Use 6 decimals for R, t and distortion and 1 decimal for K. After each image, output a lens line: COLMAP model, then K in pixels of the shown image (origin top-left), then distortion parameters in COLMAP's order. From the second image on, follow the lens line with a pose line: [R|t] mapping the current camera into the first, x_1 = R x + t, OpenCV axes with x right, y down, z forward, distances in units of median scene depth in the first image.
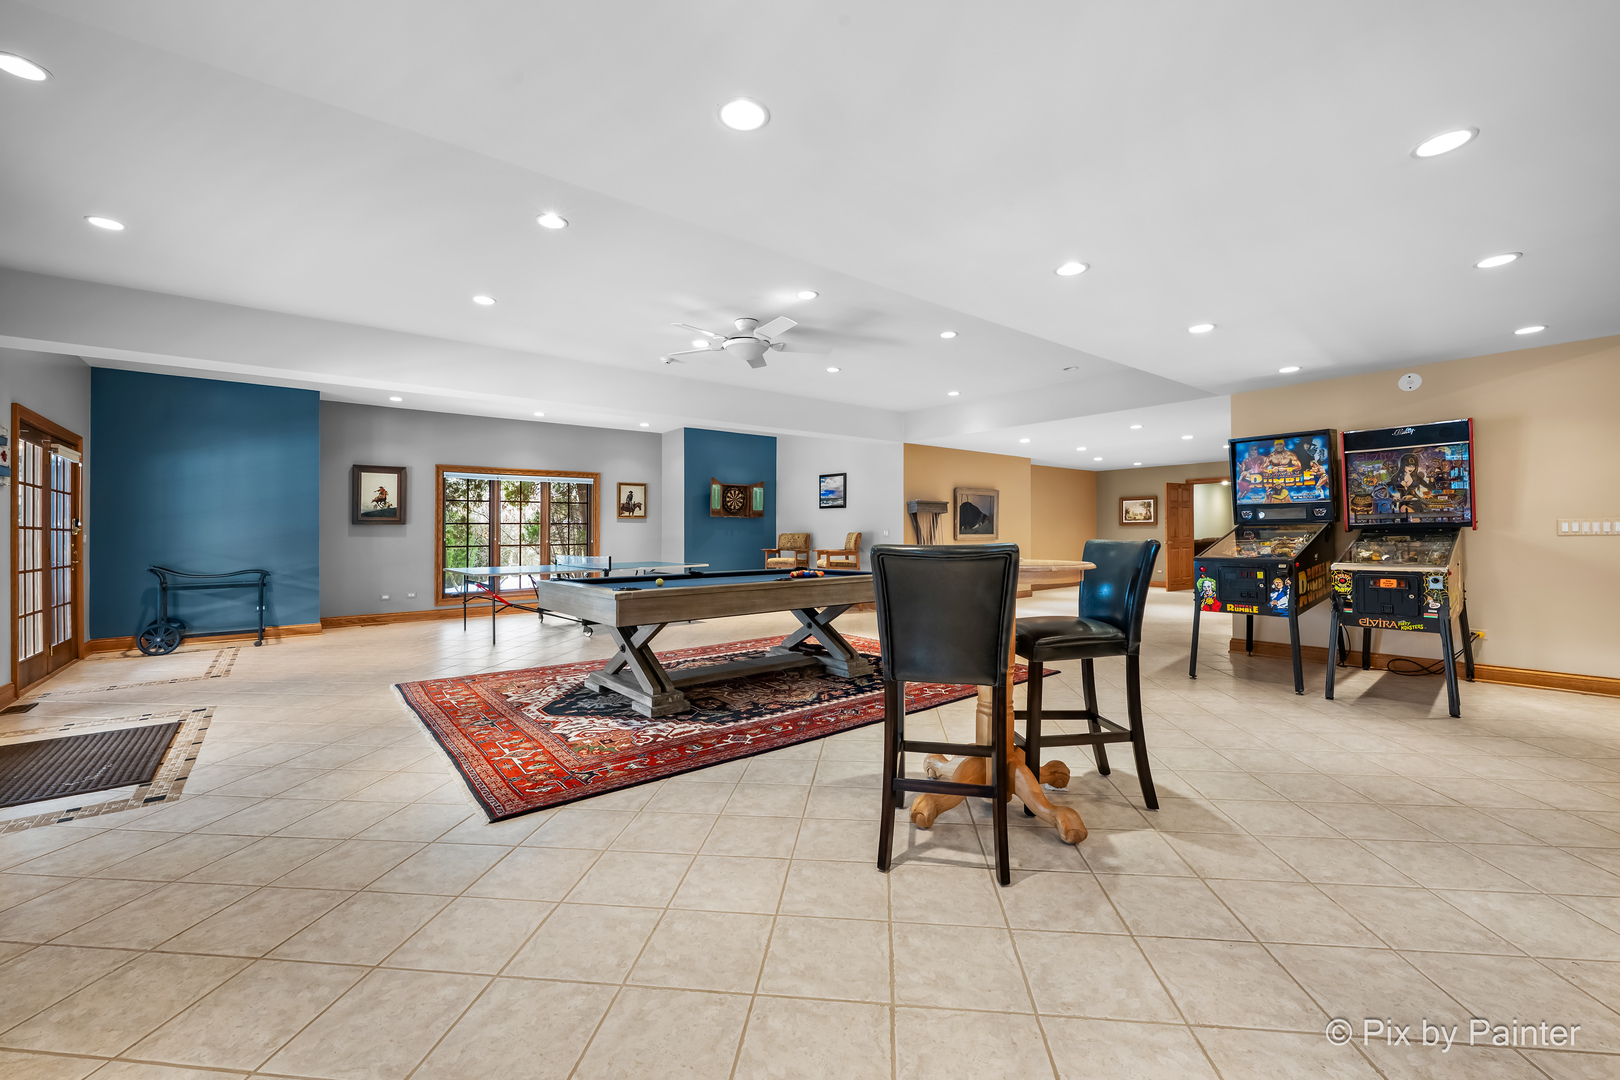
lens RADIAL K [[635.5, 0, 809.8], [0, 635.5, 532.3], [0, 0, 1]] dist [-0.000638, -0.000508]
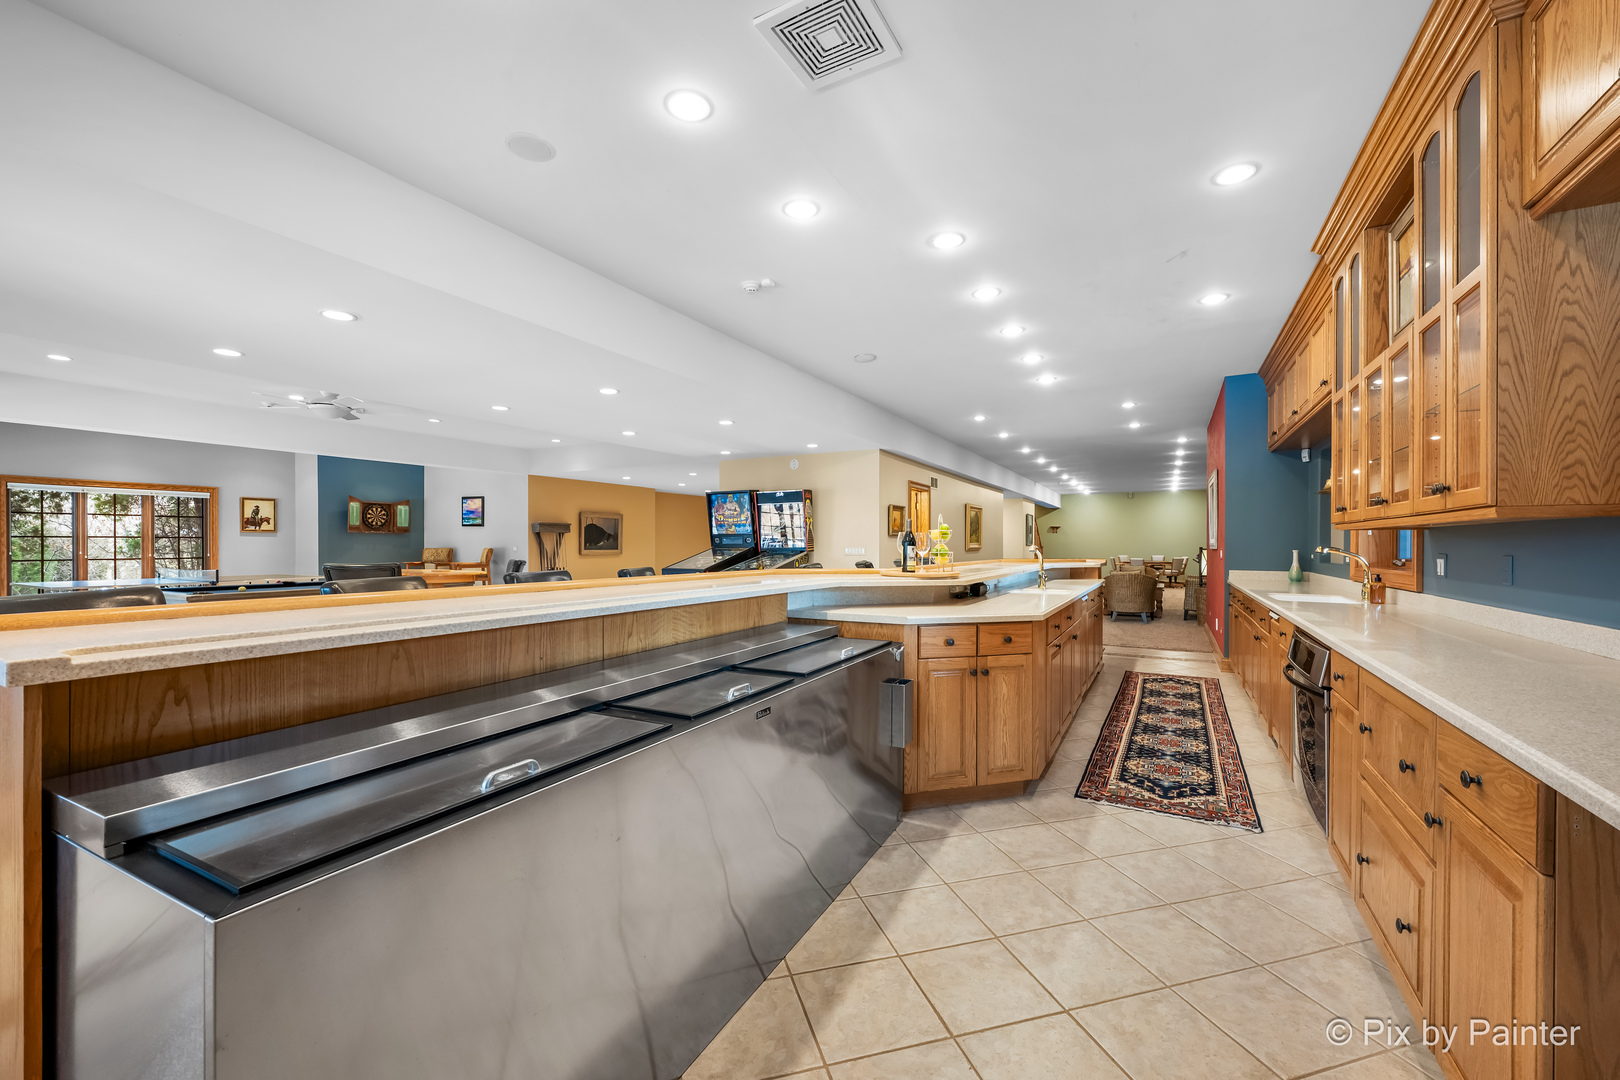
lens RADIAL K [[635.5, 0, 798.3], [0, 635.5, 560.0], [0, 0, 1]] dist [-0.000638, -0.000508]
pose [[0.929393, -0.001921, 0.369086, 0.159002], [-0.008401, 0.999617, 0.026356, -0.012230], [-0.368995, -0.027596, 0.929022, -0.293053]]
